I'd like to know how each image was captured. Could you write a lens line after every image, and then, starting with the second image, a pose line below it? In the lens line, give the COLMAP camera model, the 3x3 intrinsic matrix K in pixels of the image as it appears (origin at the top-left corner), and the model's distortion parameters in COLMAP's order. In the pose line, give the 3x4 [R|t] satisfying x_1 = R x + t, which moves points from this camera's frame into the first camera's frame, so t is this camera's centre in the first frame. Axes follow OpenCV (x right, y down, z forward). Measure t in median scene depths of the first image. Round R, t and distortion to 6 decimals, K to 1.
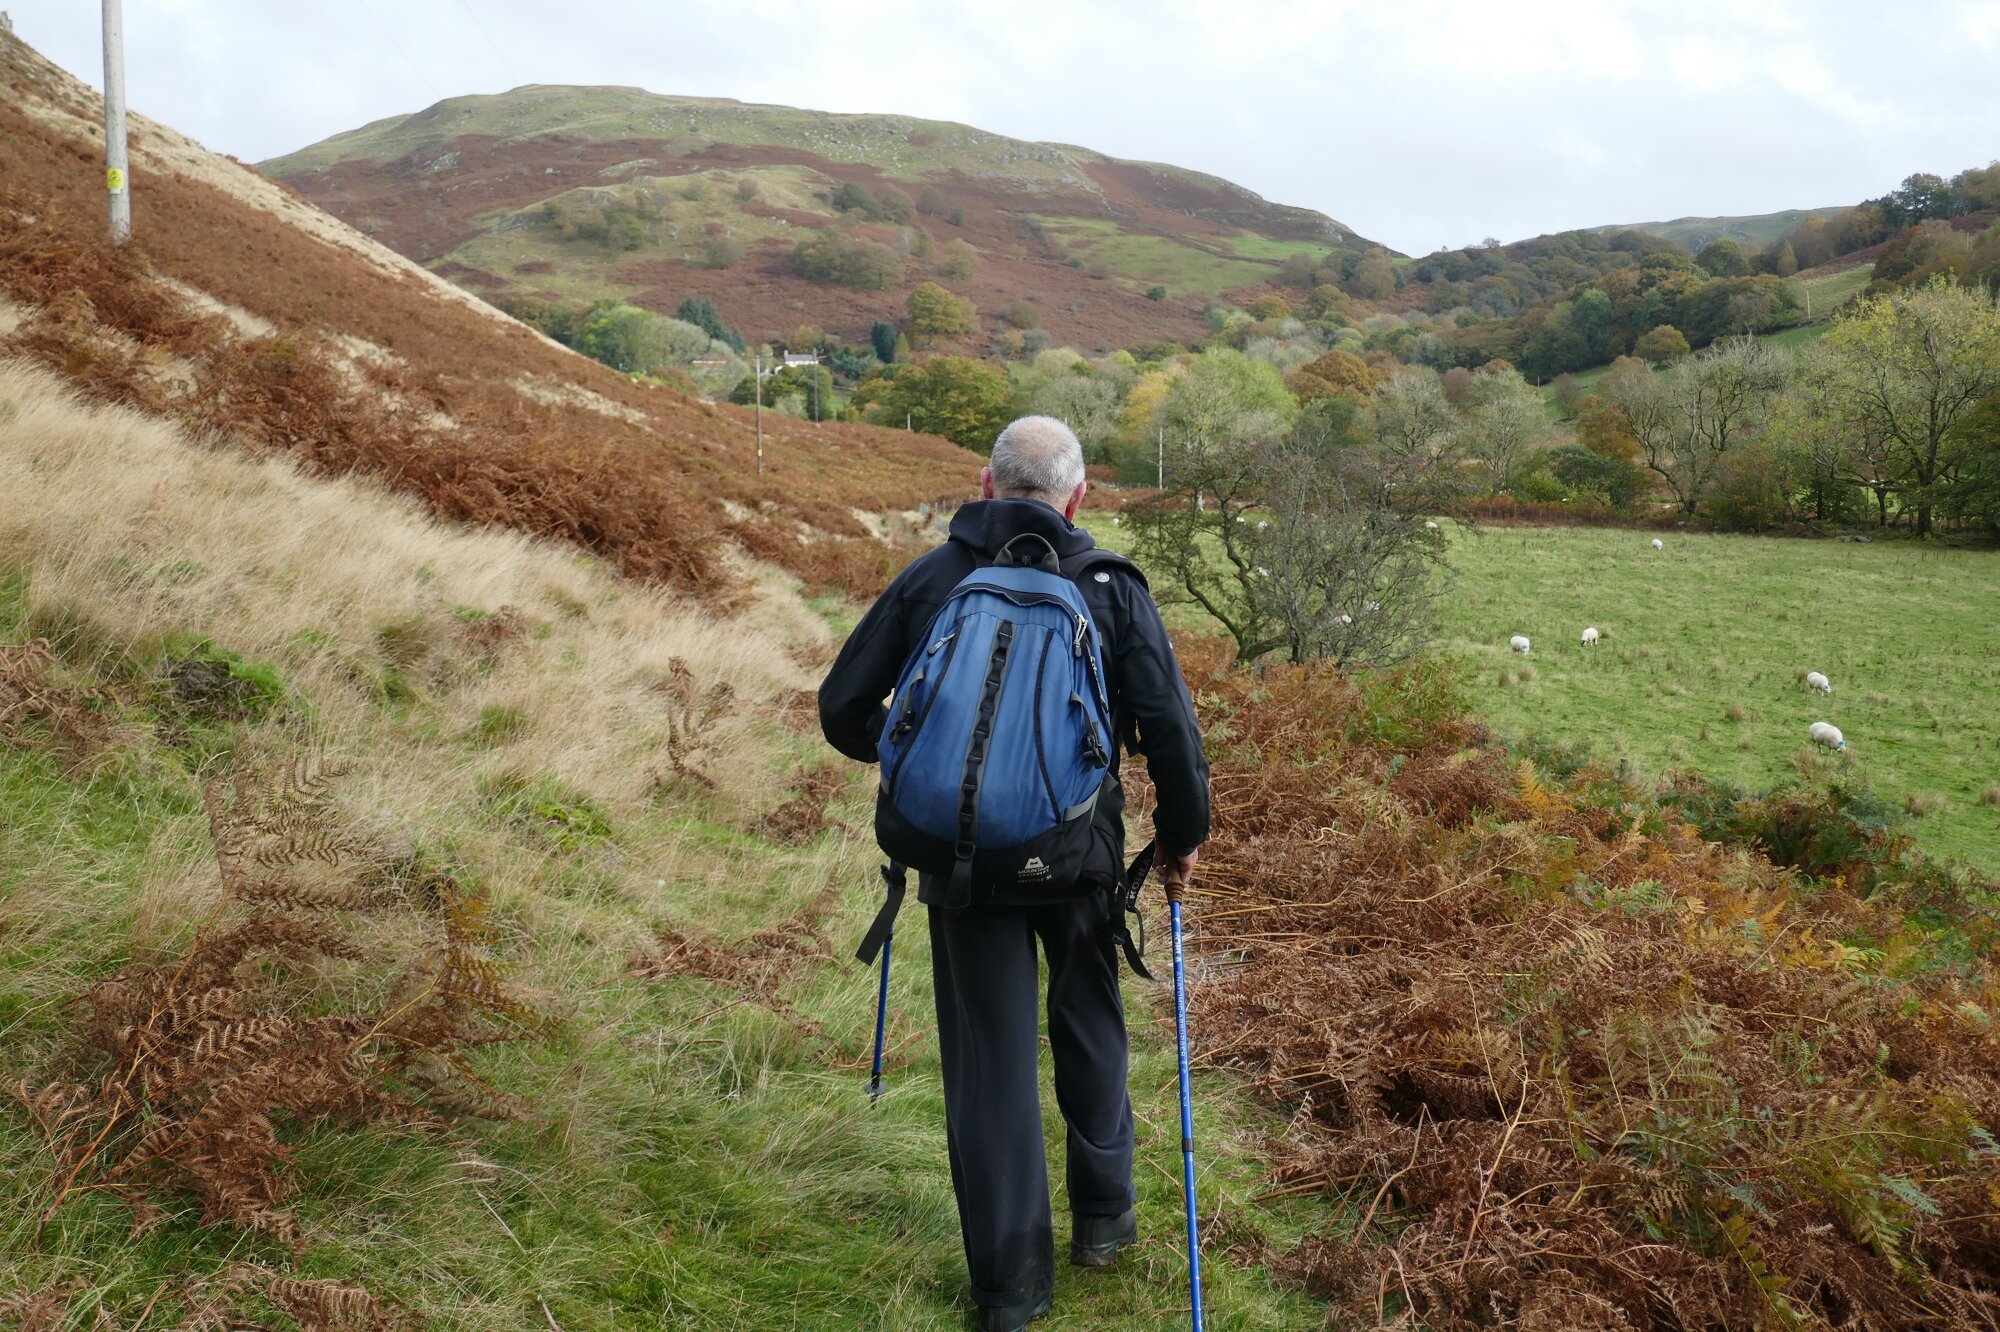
lens RADIAL K [[1914.4, 0, 997.3], [0, 1914.4, 670.5], [0, 0, 1]] dist [-0.076018, 0.000000]
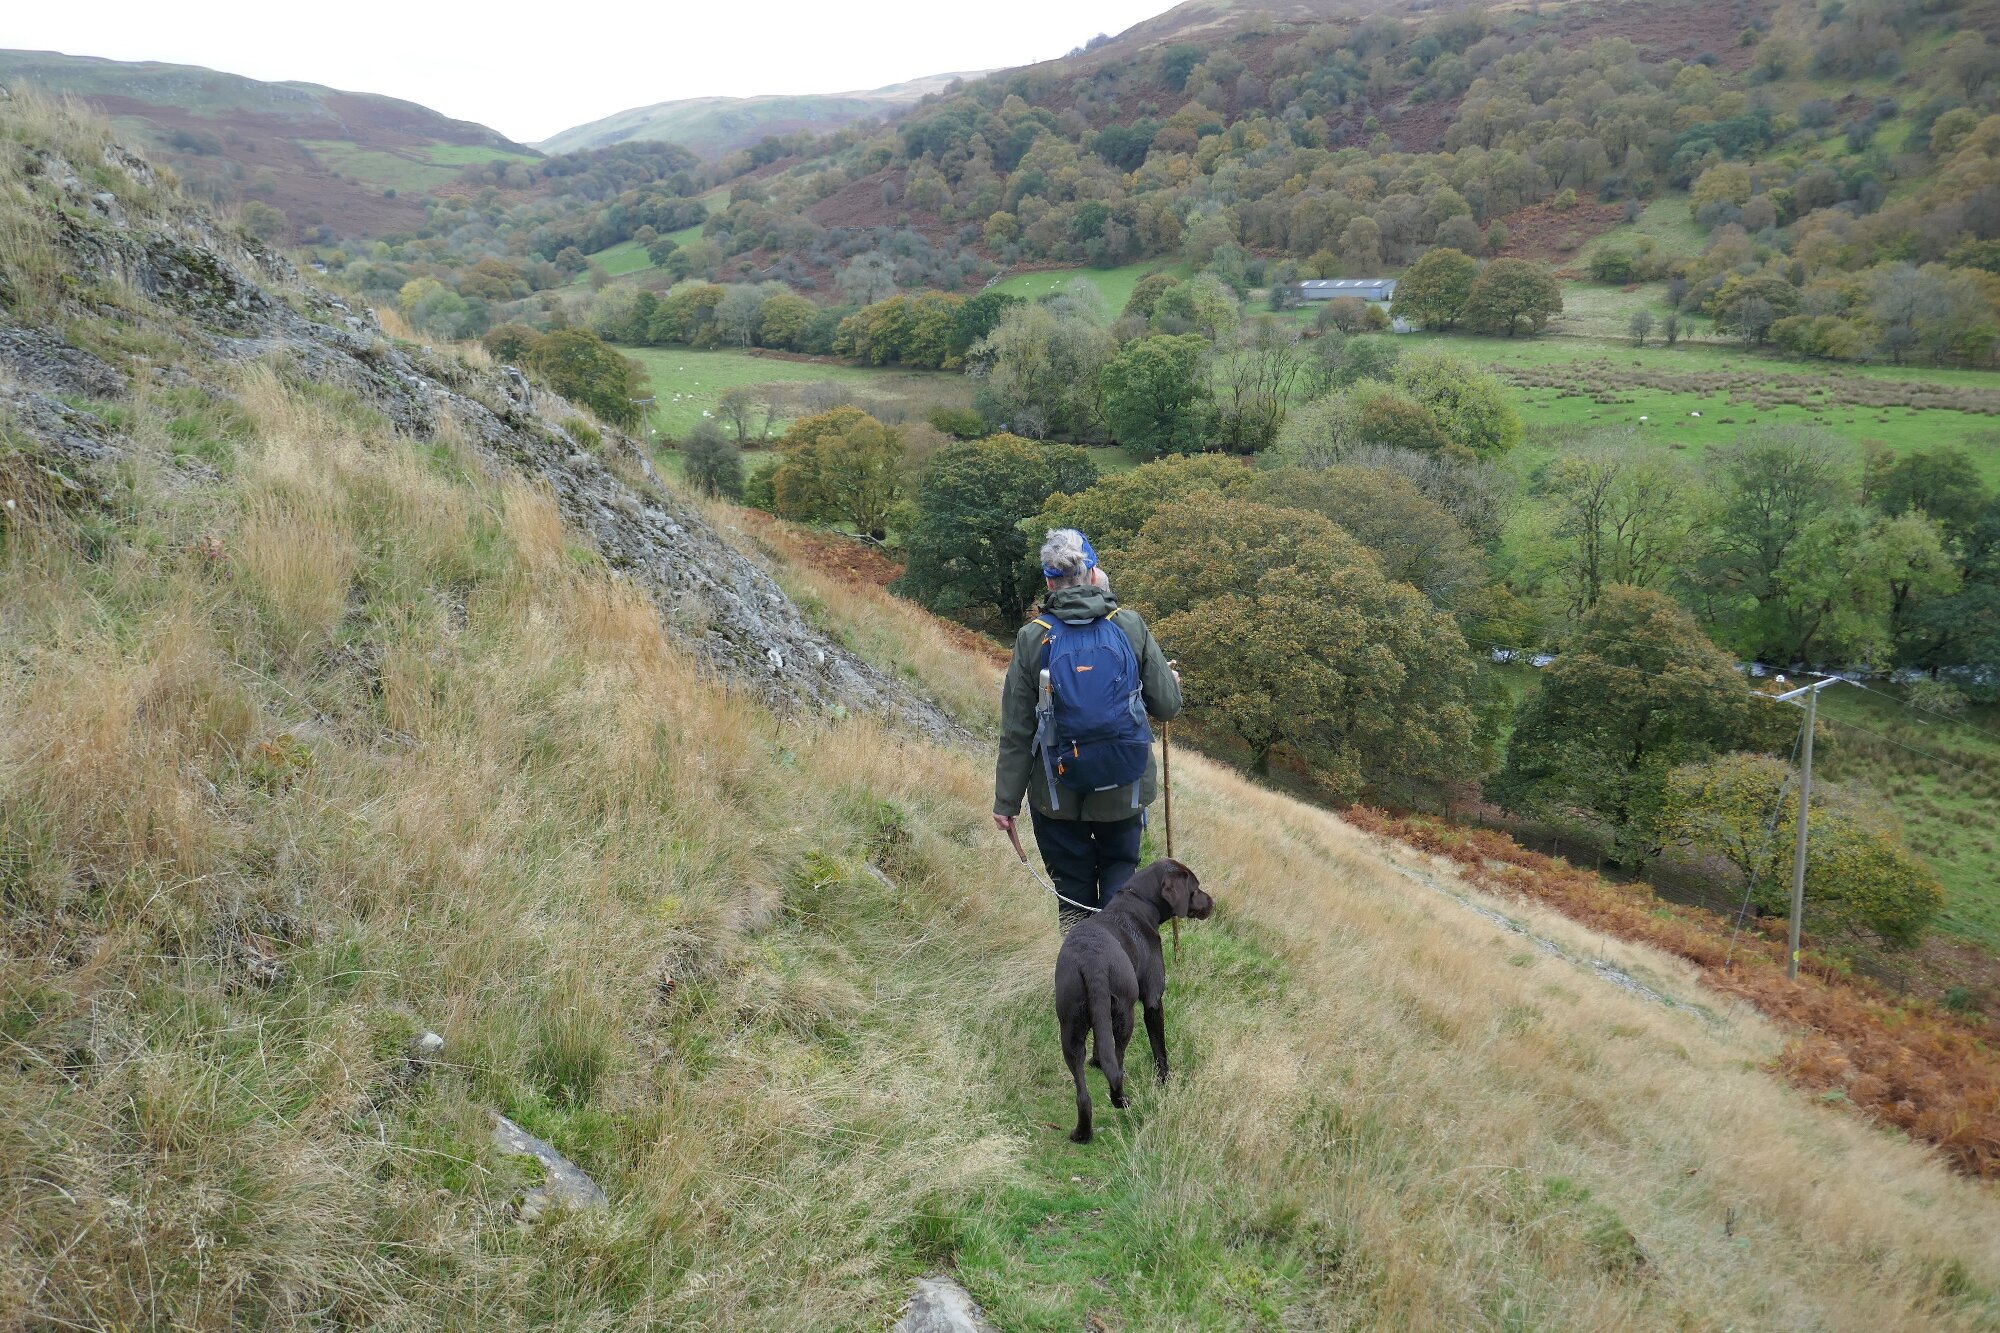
lens RADIAL K [[1405.3, 0, 983.9], [0, 1405.3, 659.3], [0, 0, 1]] dist [-0.016001, -0.002195]
pose [[0.890632, -0.174973, 0.419713, -0.041464], [0.096688, 0.974768, 0.201195, 0.012153], [-0.444326, -0.138609, 0.885077, -0.407578]]
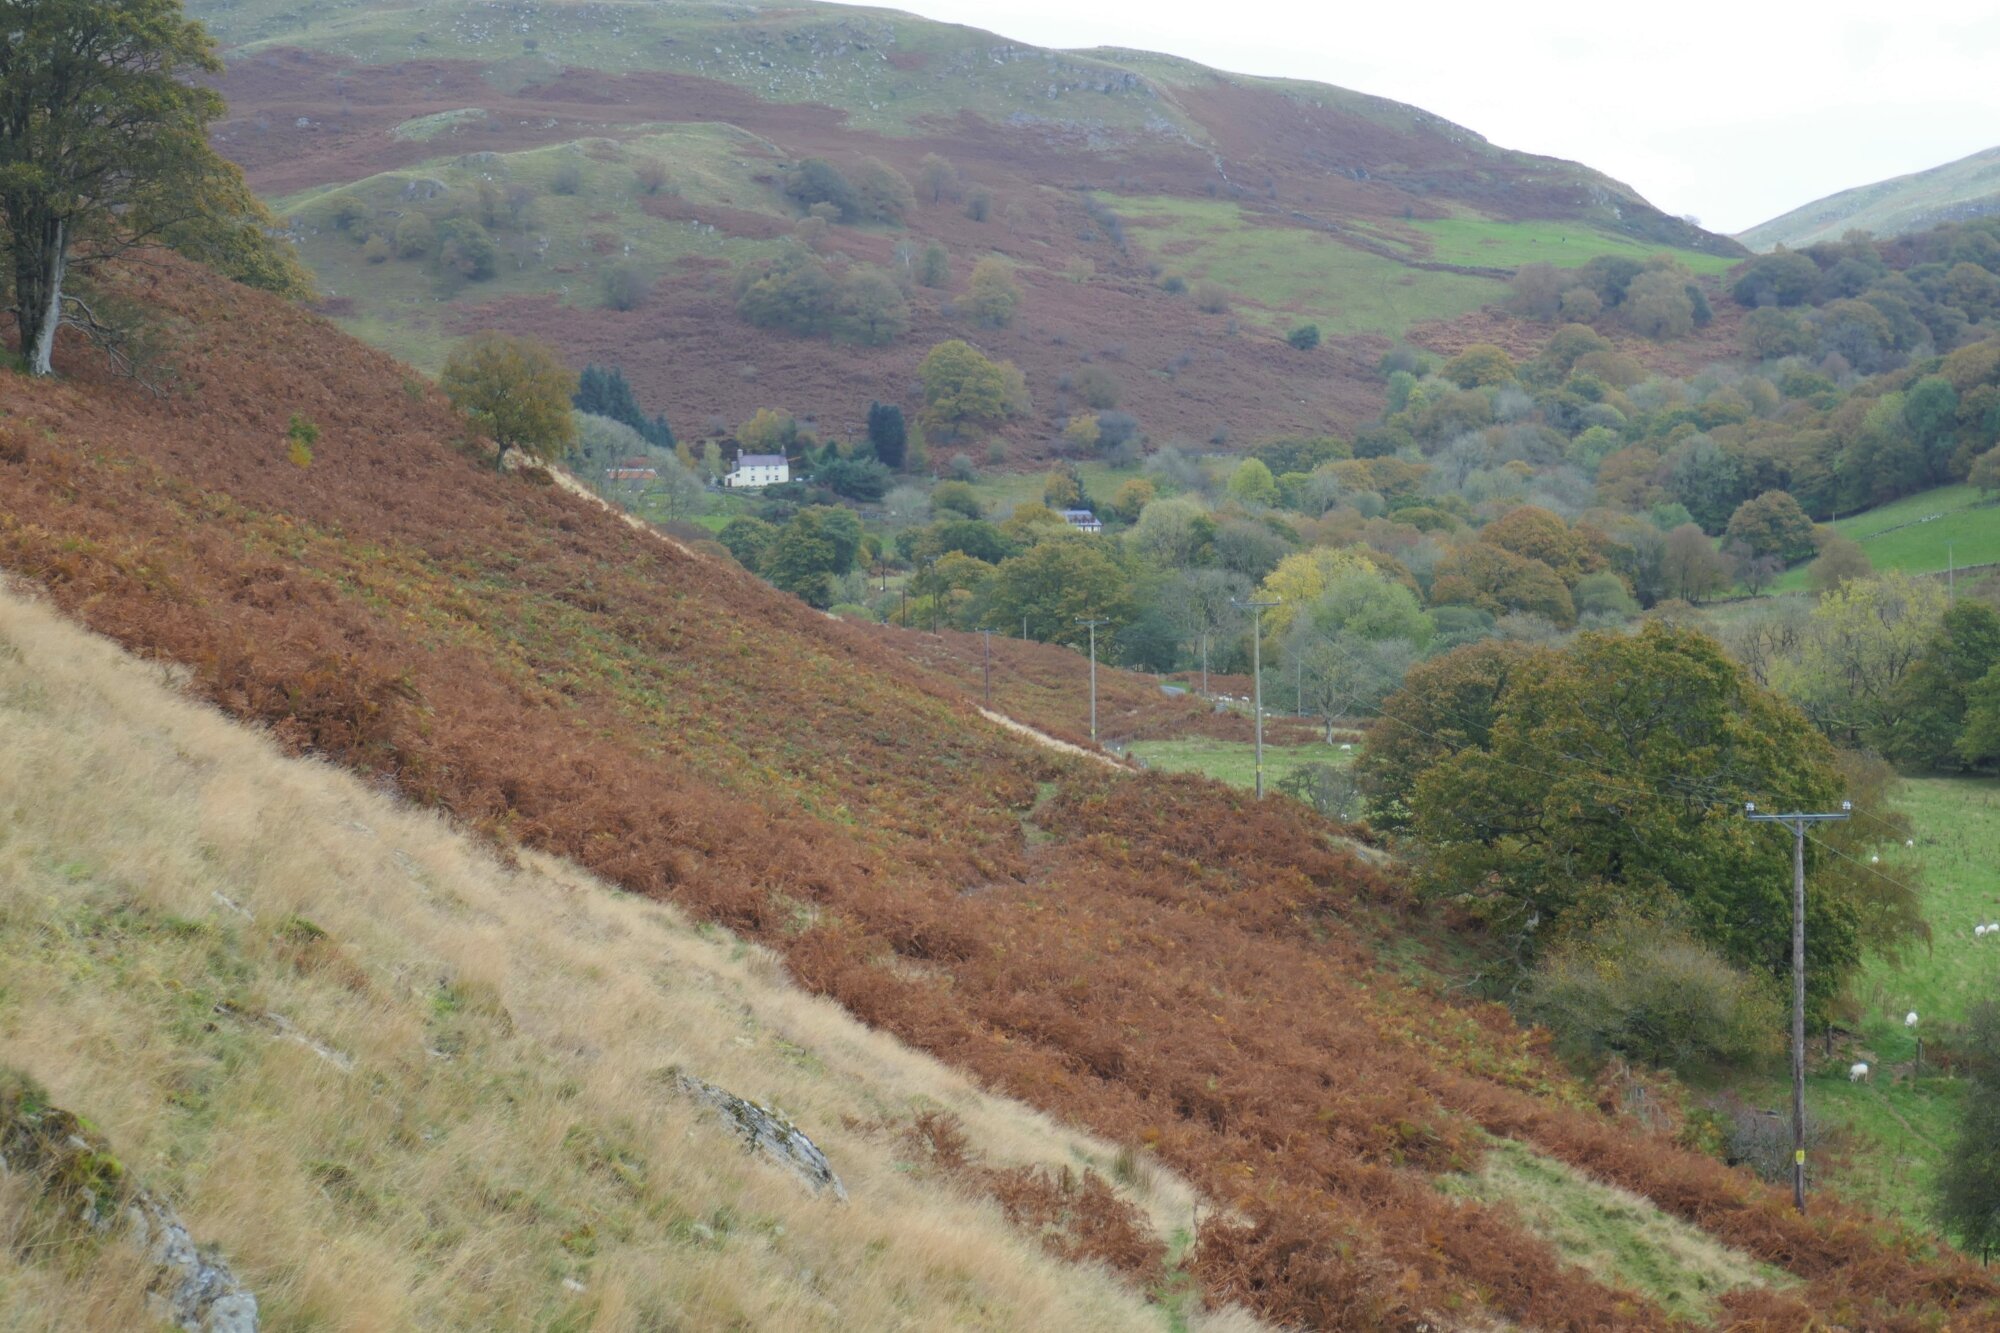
lens RADIAL K [[4279.8, 0, 993.9], [0, 4279.8, 671.4], [0, 0, 1]] dist [0.087447, 0.000000]
pose [[0.999969, -0.002904, 0.007380, -0.027004], [0.003461, 0.997058, -0.076576, 0.017211], [-0.007136, 0.076599, 0.997036, -0.364729]]
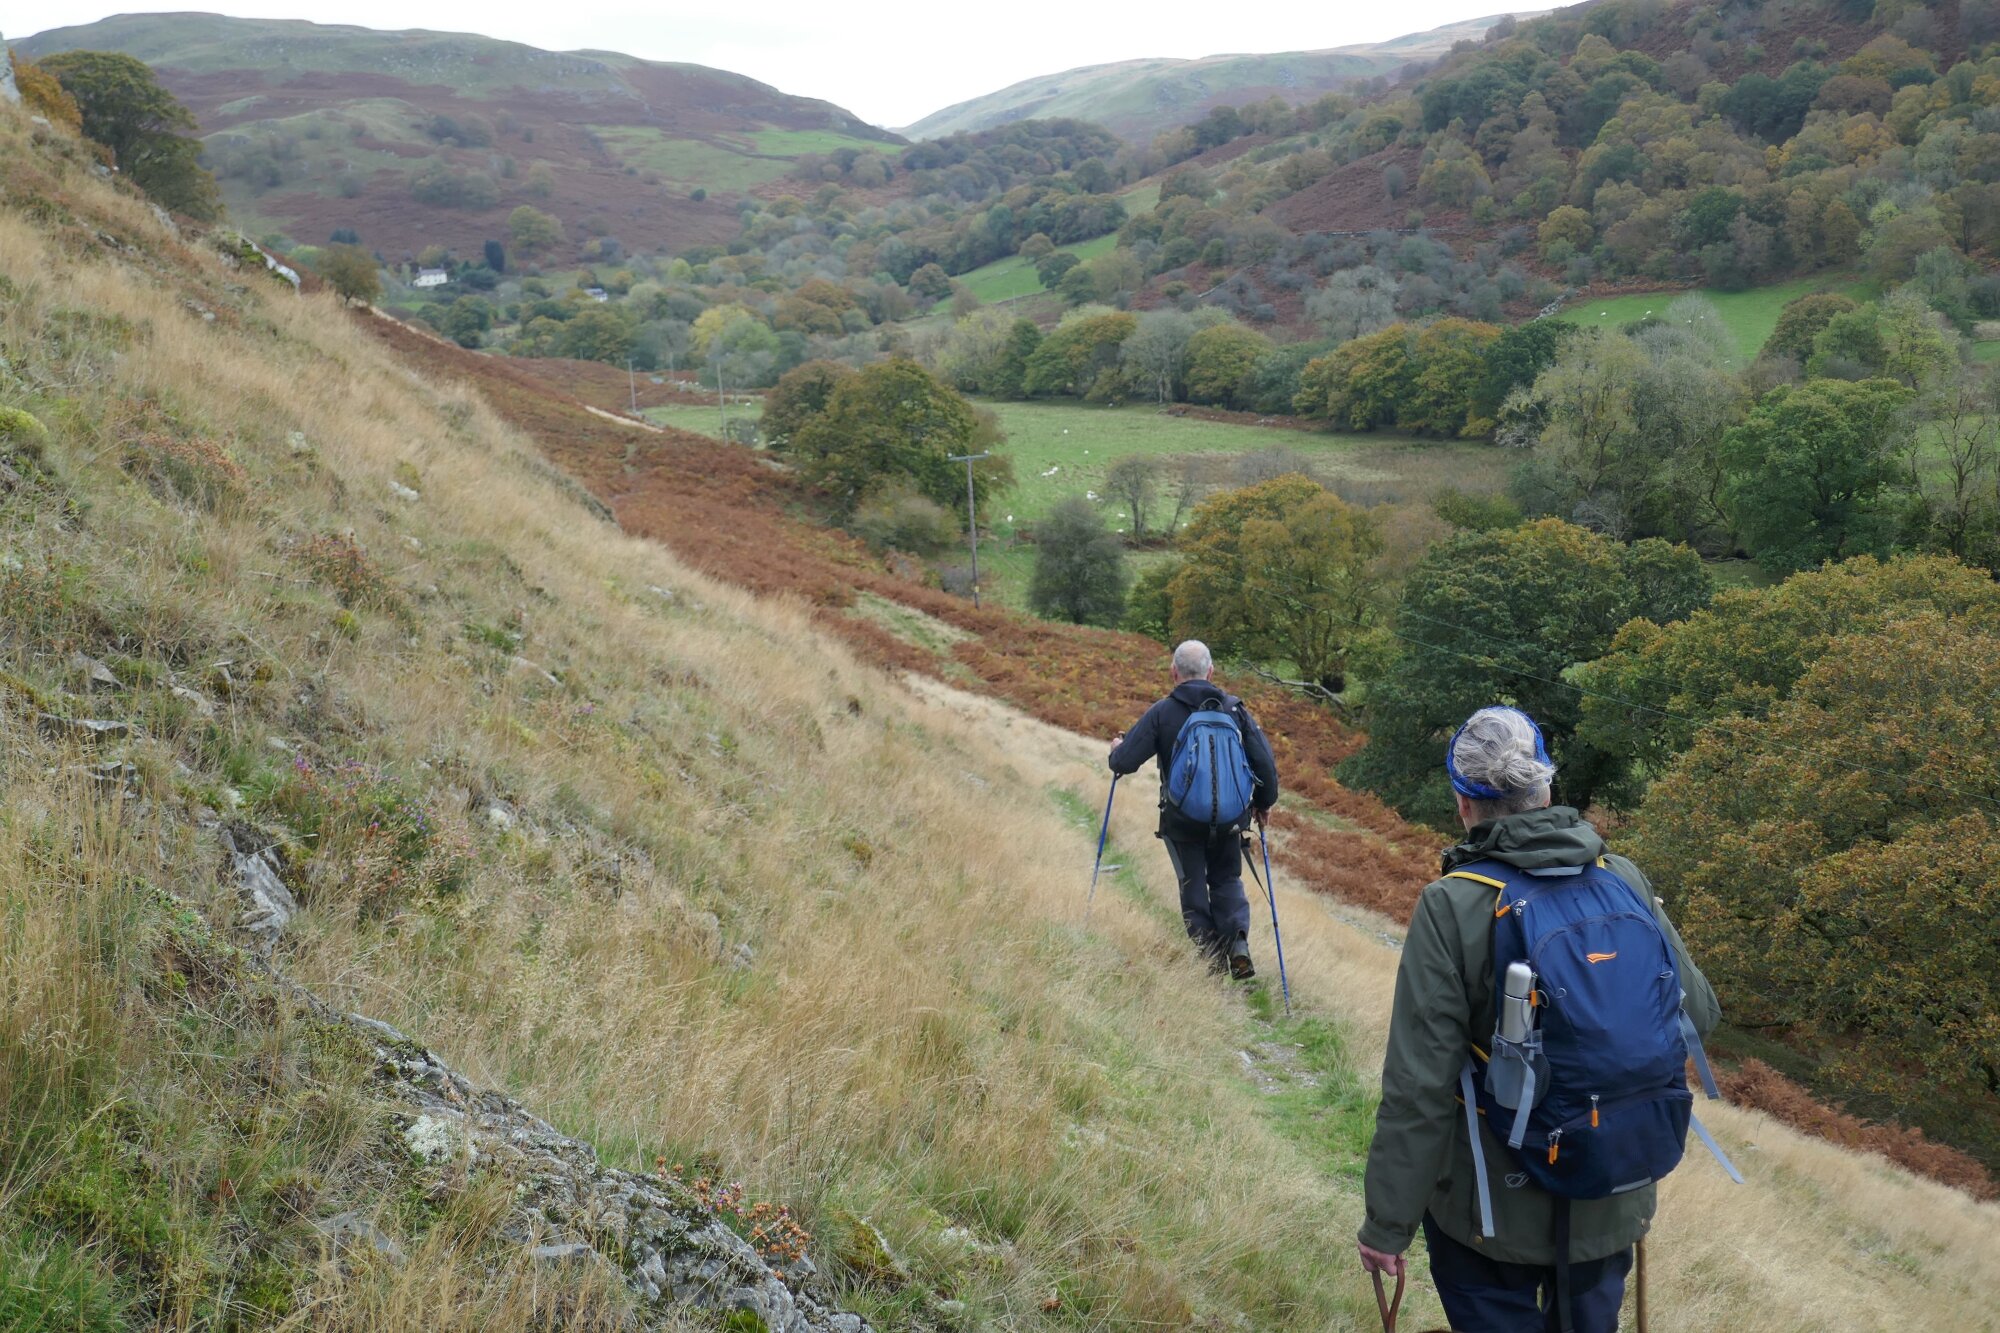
lens RADIAL K [[2097.5, 0, 995.8], [0, 2097.5, 669.6], [0, 0, 1]] dist [-0.024226, 0.000000]
pose [[0.974617, -0.093717, 0.203319, -0.034100], [0.078201, 0.993471, 0.083067, 0.014752], [-0.209776, -0.065059, 0.975583, -0.394546]]
